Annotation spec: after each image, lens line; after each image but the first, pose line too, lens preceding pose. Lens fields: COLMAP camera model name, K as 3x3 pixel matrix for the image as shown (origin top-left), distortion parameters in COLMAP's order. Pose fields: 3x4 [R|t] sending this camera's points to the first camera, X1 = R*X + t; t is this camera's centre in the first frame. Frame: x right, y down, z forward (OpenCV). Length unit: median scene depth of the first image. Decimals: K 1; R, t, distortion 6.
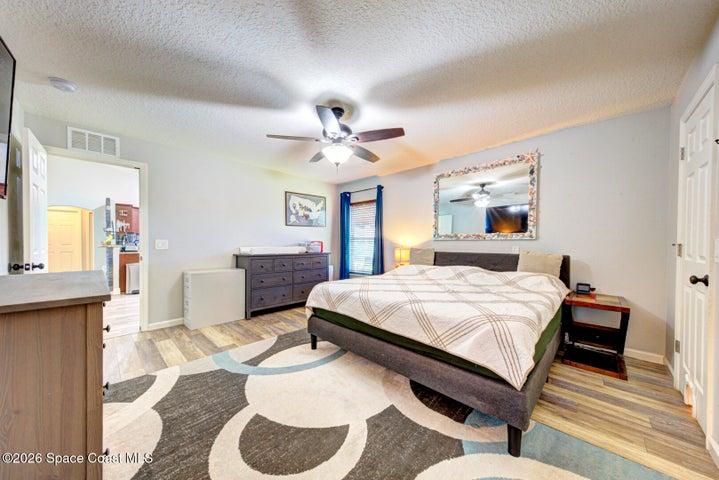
lens RADIAL K [[246.8, 0, 358.6], [0, 246.8, 244.9], [0, 0, 1]] dist [0.015369, -0.001863]
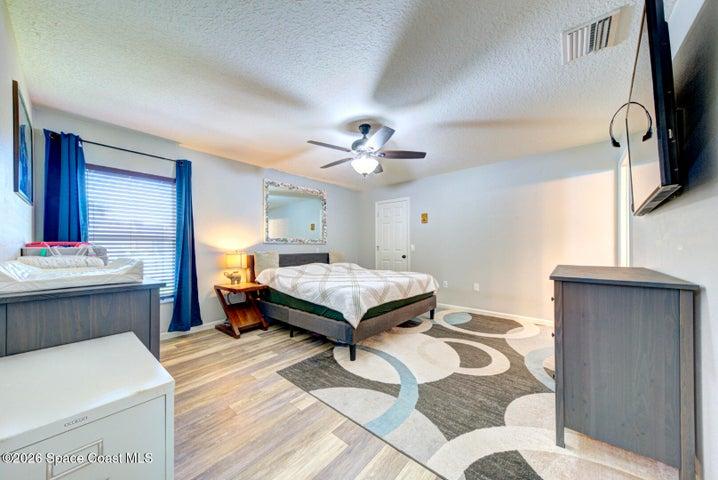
lens RADIAL K [[246.4, 0, 358.9], [0, 246.4, 243.8], [0, 0, 1]] dist [0.015369, -0.001863]
pose [[-0.060426, 0.006883, 0.998149, -0.974848], [0.009532, 0.999935, -0.006318, -0.009489], [-0.998127, 0.009133, -0.060488, 0.901620]]
